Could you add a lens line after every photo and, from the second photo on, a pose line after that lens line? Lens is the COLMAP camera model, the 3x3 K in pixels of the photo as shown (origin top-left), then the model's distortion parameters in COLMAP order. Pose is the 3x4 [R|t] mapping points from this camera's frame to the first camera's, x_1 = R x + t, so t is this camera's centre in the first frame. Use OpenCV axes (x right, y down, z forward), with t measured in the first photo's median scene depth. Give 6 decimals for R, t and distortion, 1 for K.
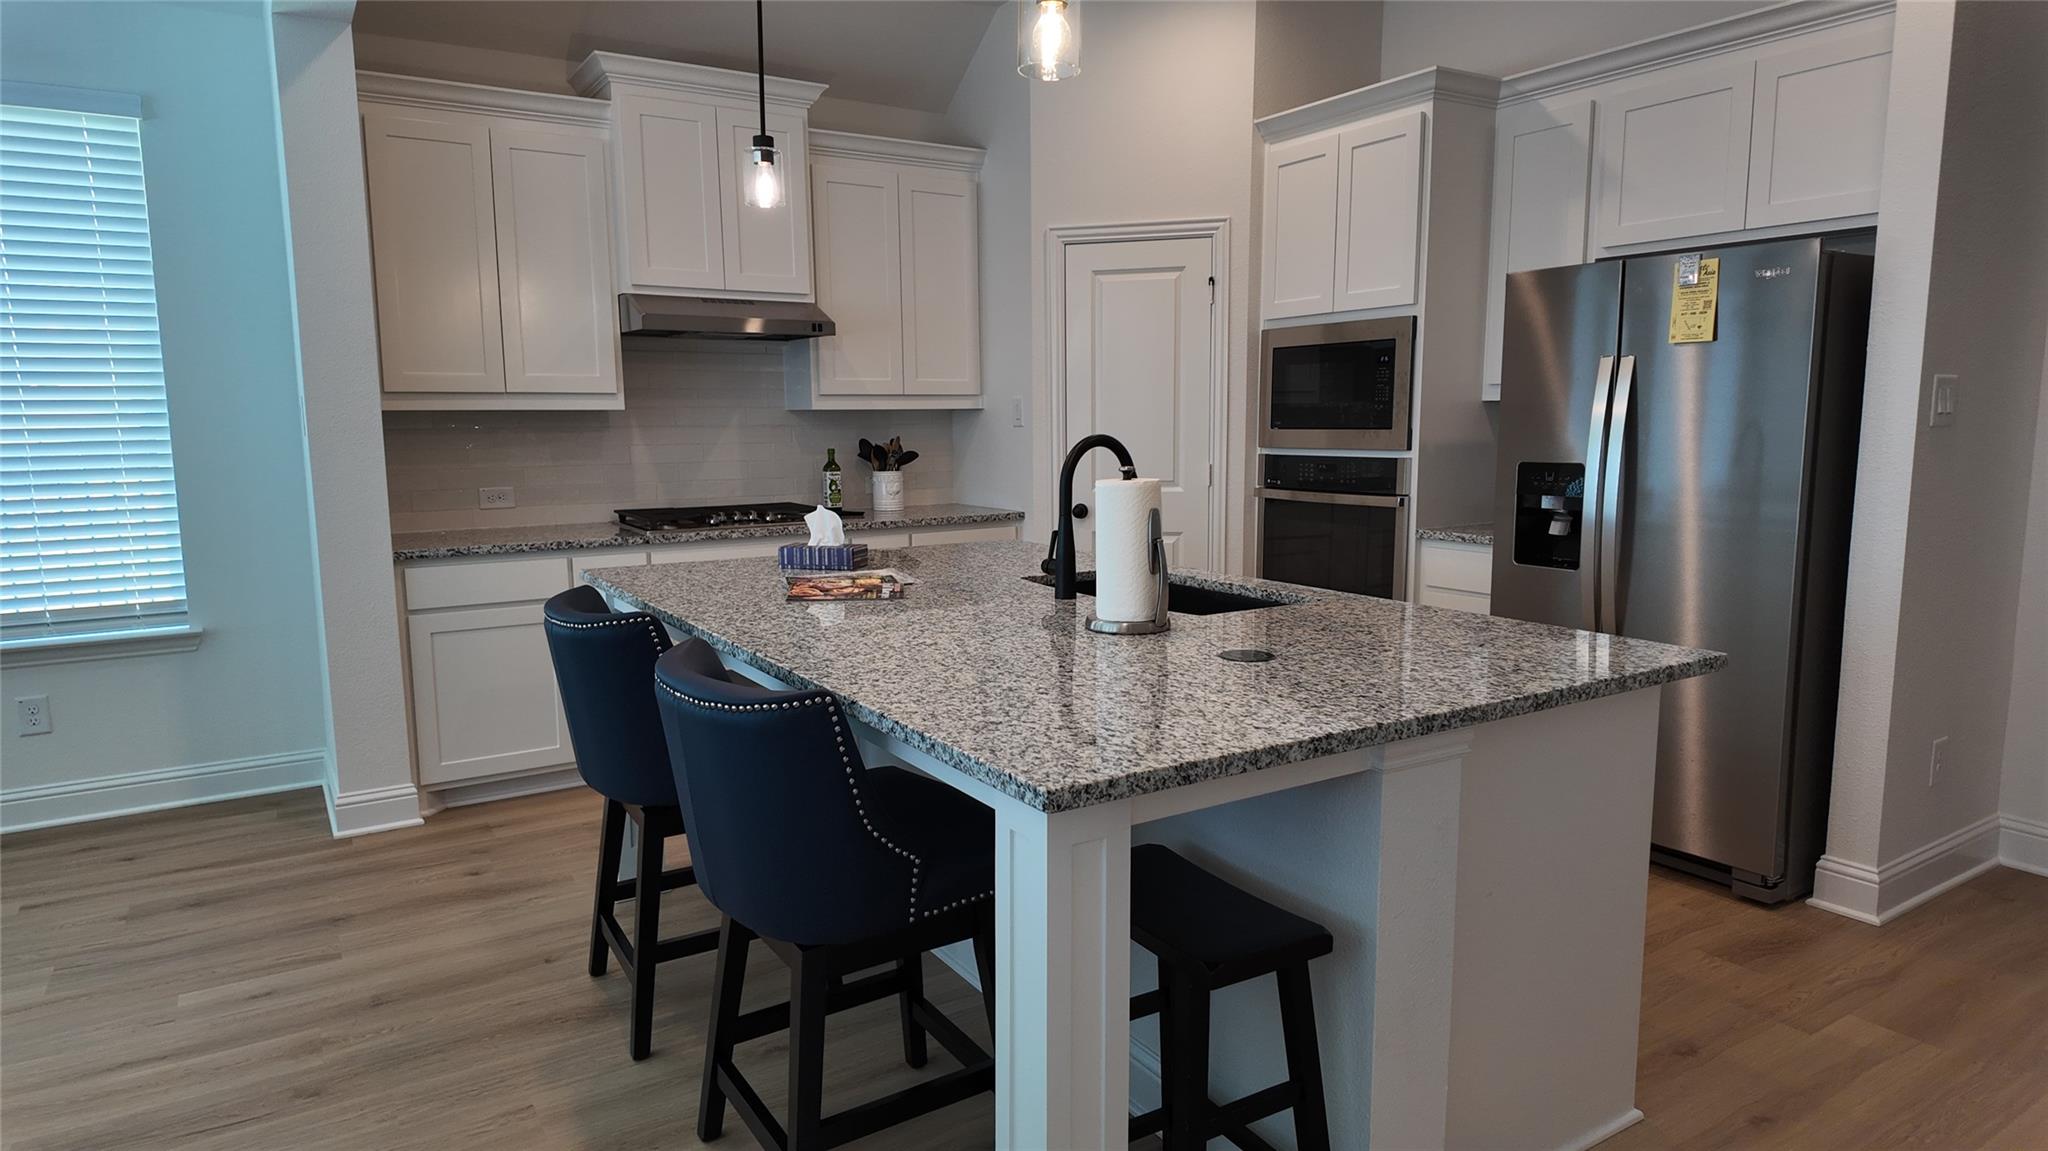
lens RADIAL K [[1188.4, 0, 1018.6], [0, 1188.4, 578.1], [0, 0, 1]] dist [0.084179, -0.088423]
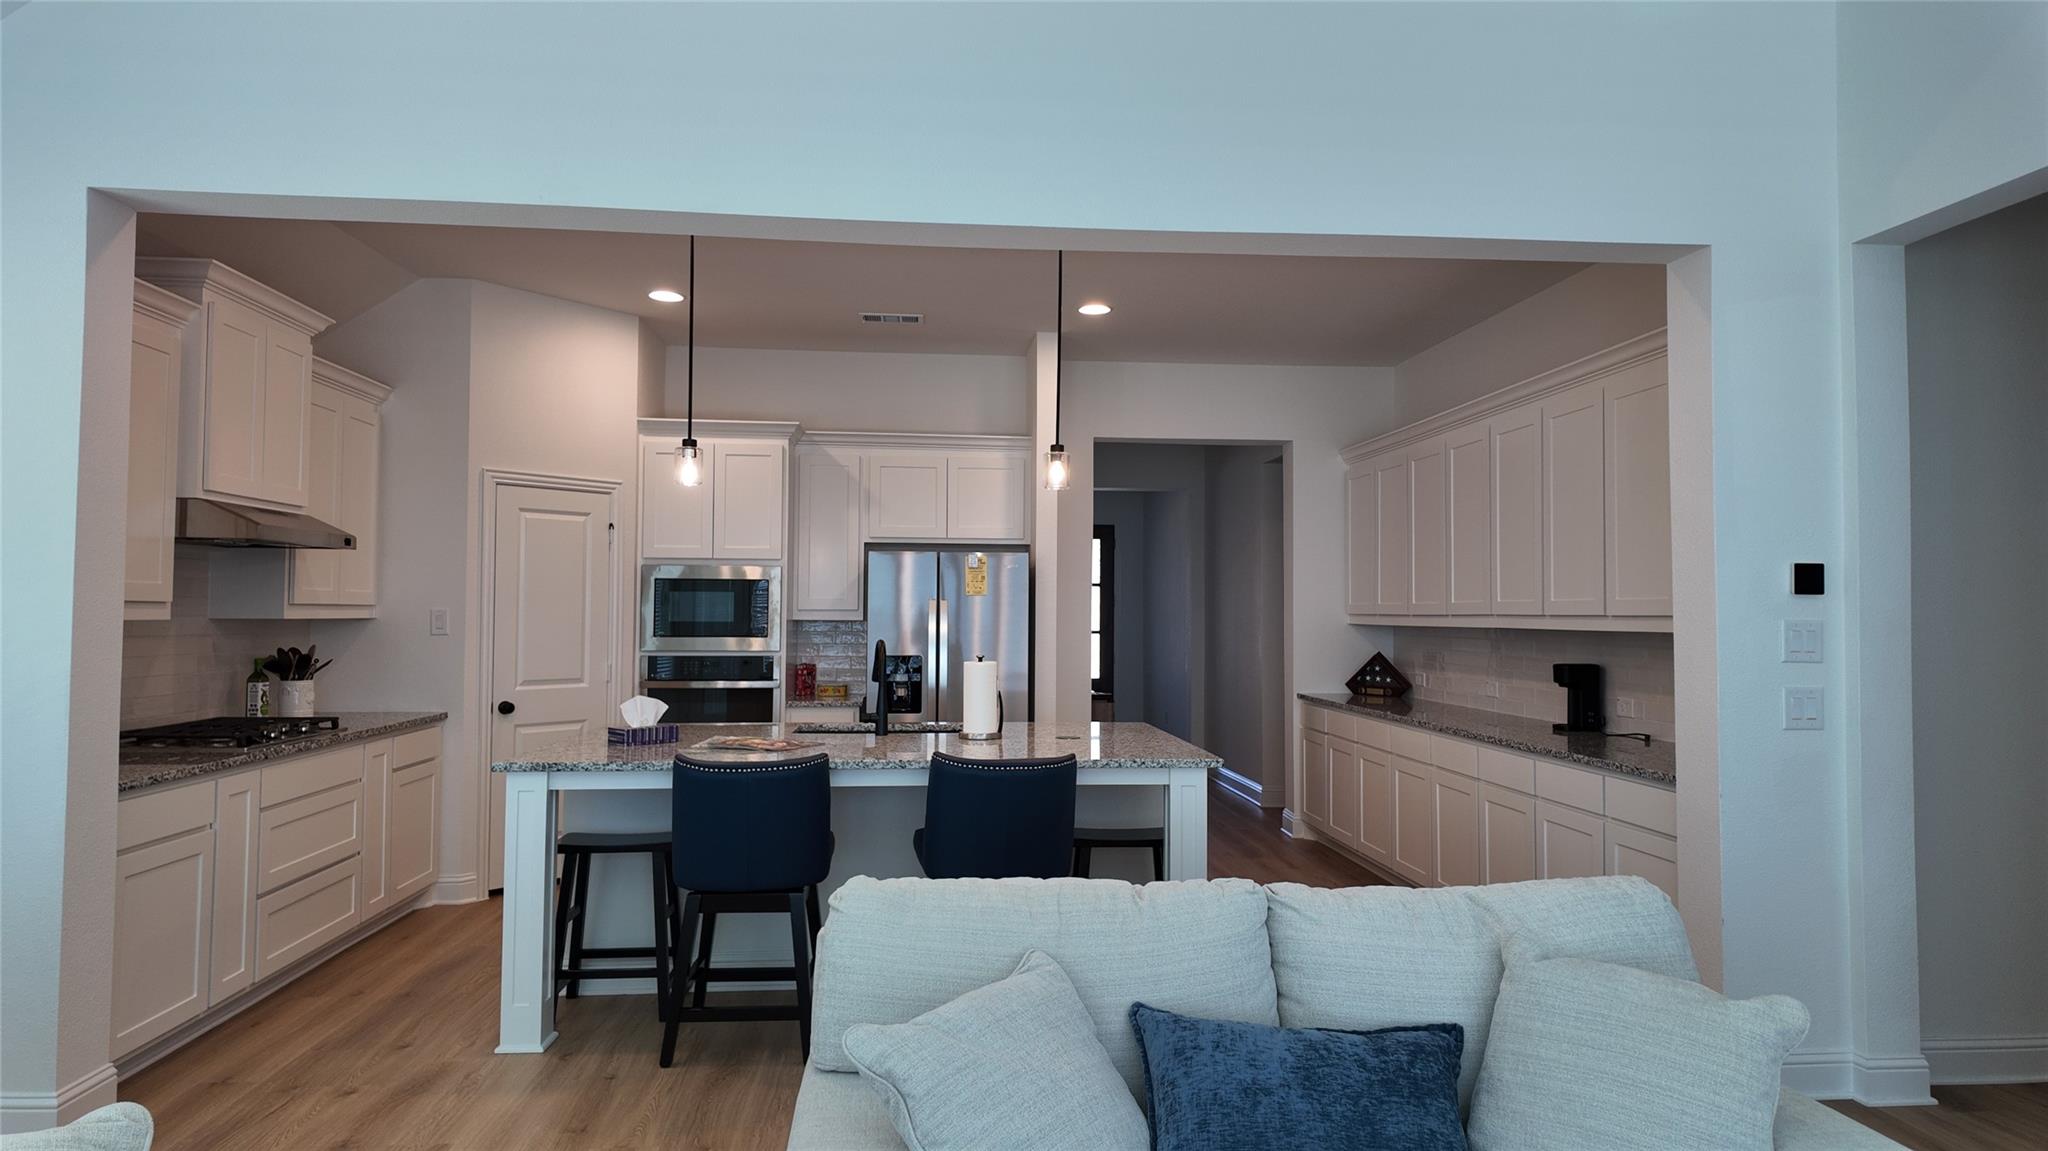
lens RADIAL K [[1188.4, 0, 1018.6], [0, 1188.4, 578.1], [0, 0, 1]] dist [0.084179, -0.088423]
pose [[0.466087, 0.041125, 0.883783, -0.829218], [0.111311, 0.988256, -0.104689, -0.003065], [-0.877709, 0.147169, 0.456035, 0.011119]]
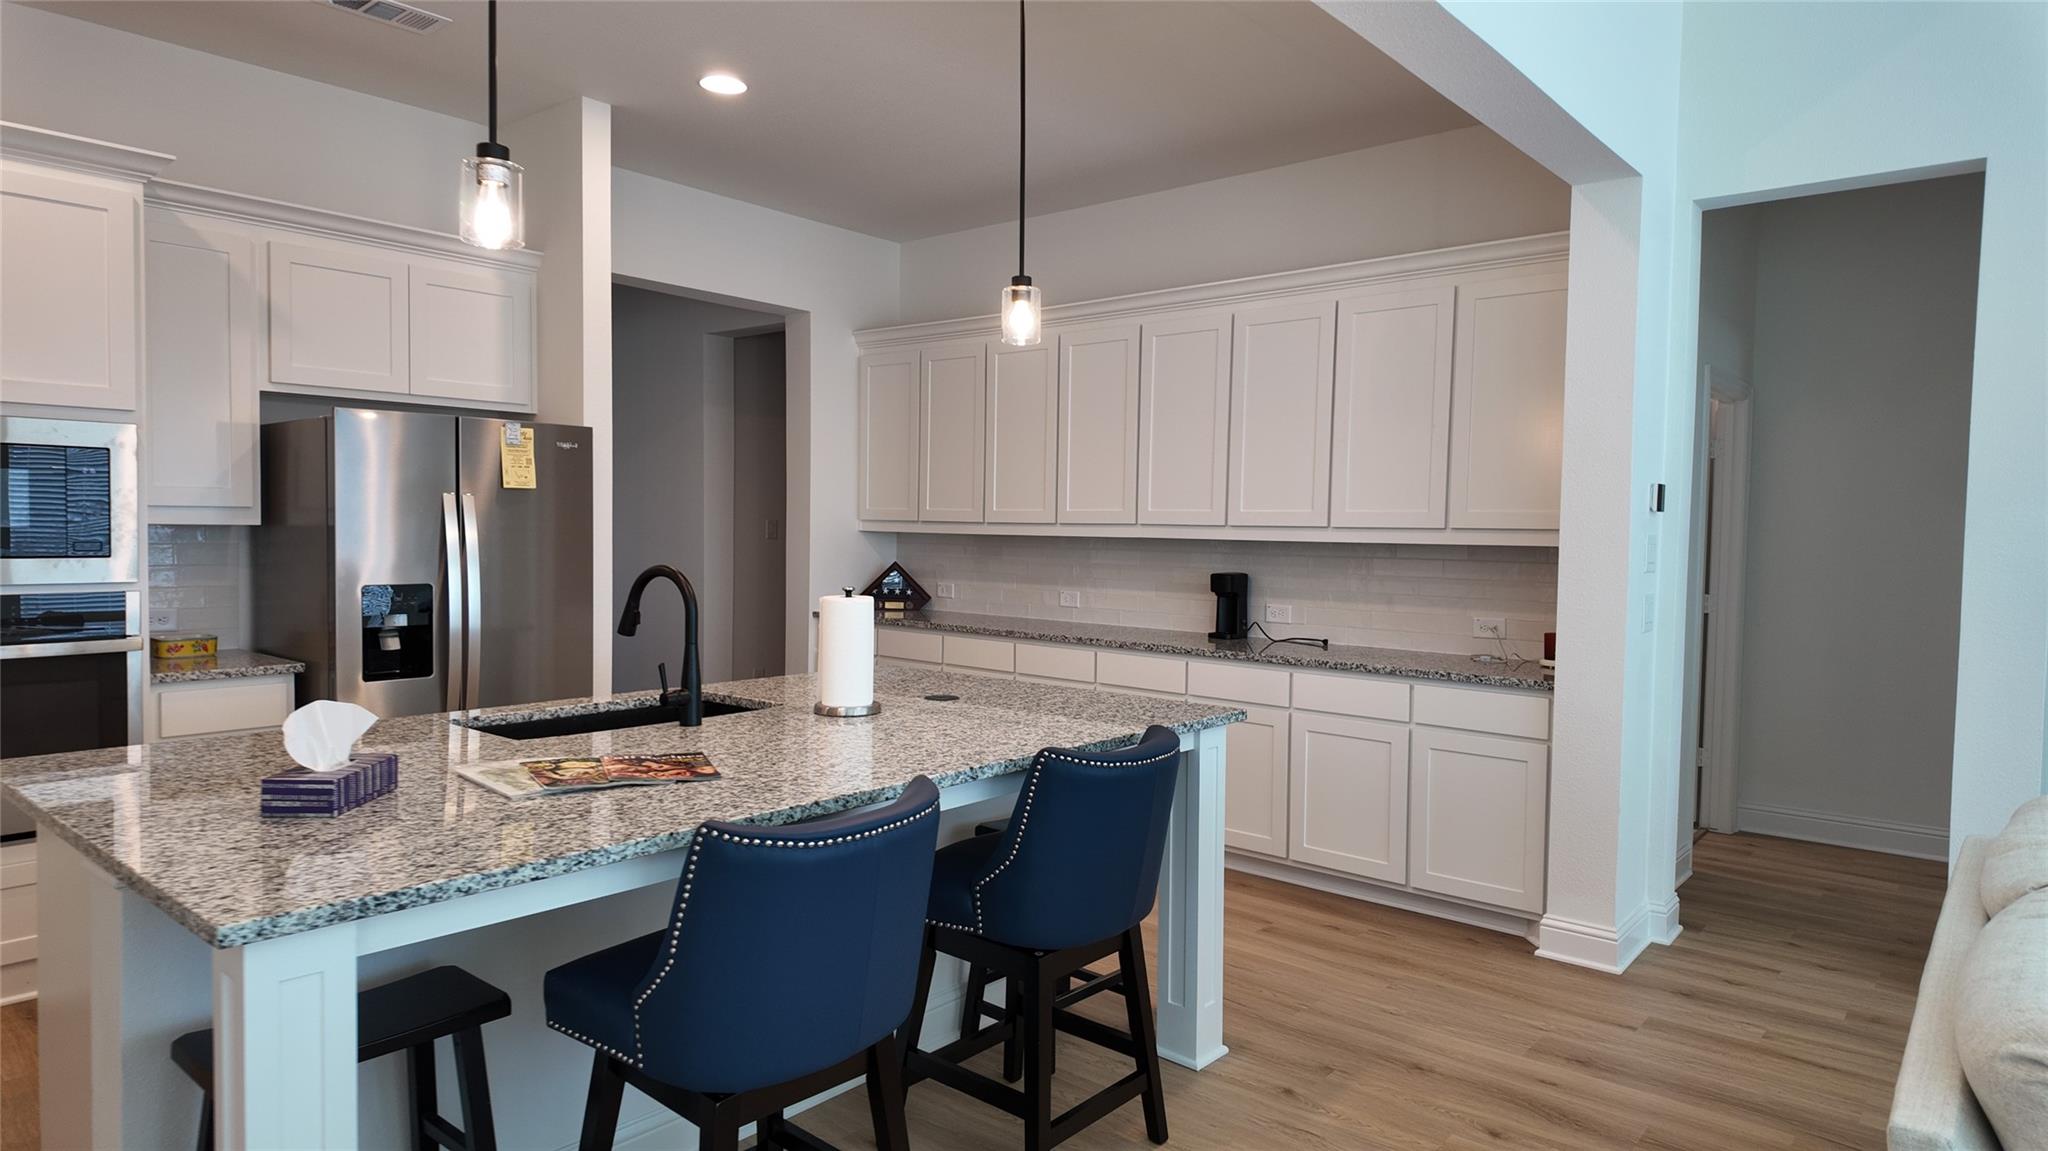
lens RADIAL K [[1188.4, 0, 1018.6], [0, 1188.4, 578.1], [0, 0, 1]] dist [0.084179, -0.088423]
pose [[-0.291459, -0.036342, 0.955893, -0.608712], [0.120874, 0.989869, 0.074489, -0.090015], [-0.948916, 0.137253, -0.284114, 0.607275]]
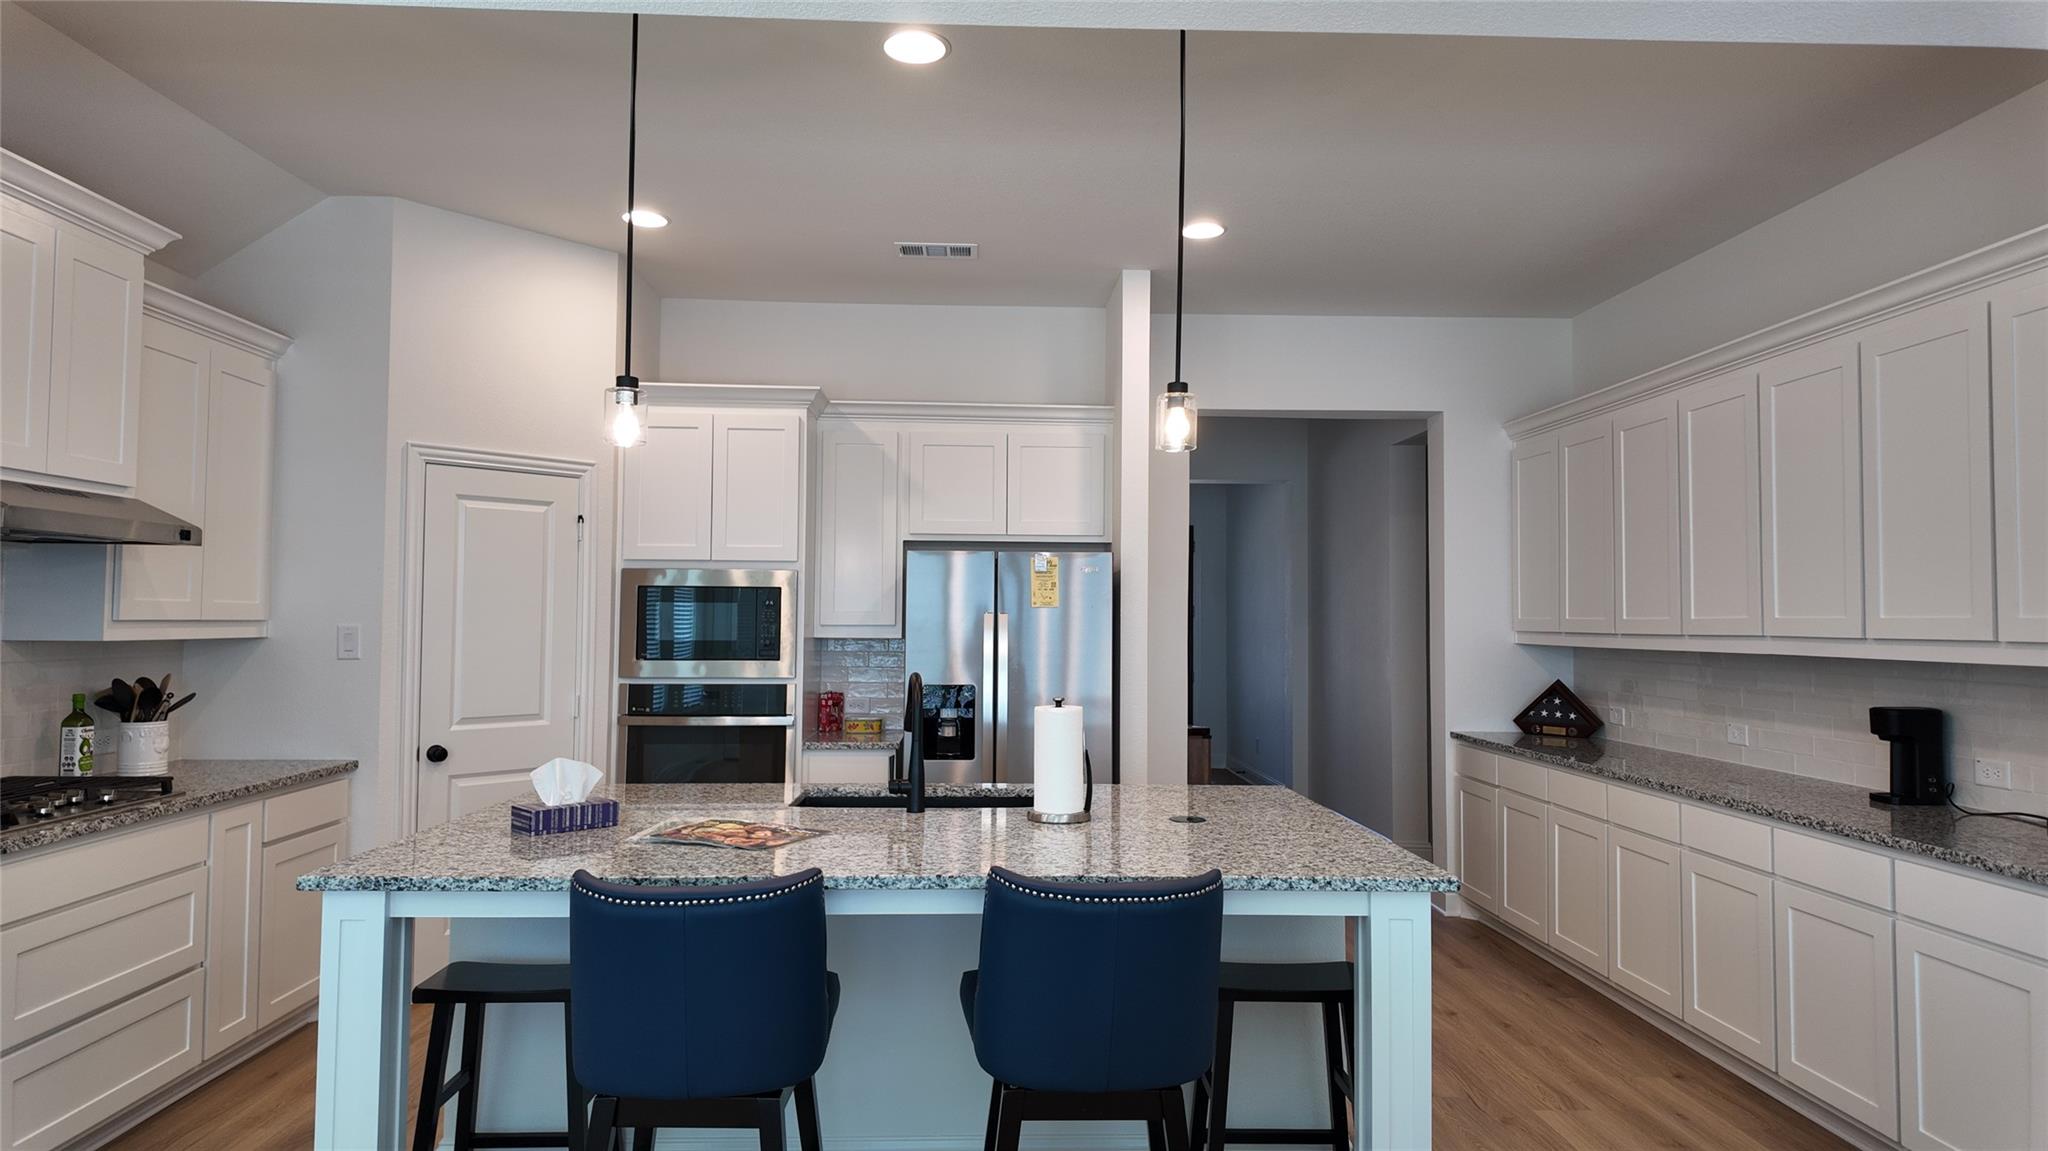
lens RADIAL K [[1188.4, 0, 1018.6], [0, 1188.4, 578.1], [0, 0, 1]] dist [0.084179, -0.088423]
pose [[0.506740, 0.046844, 0.860825, -0.560788], [0.106162, 0.987532, -0.116233, -0.038233], [-0.855537, 0.150287, 0.495449, 0.176053]]
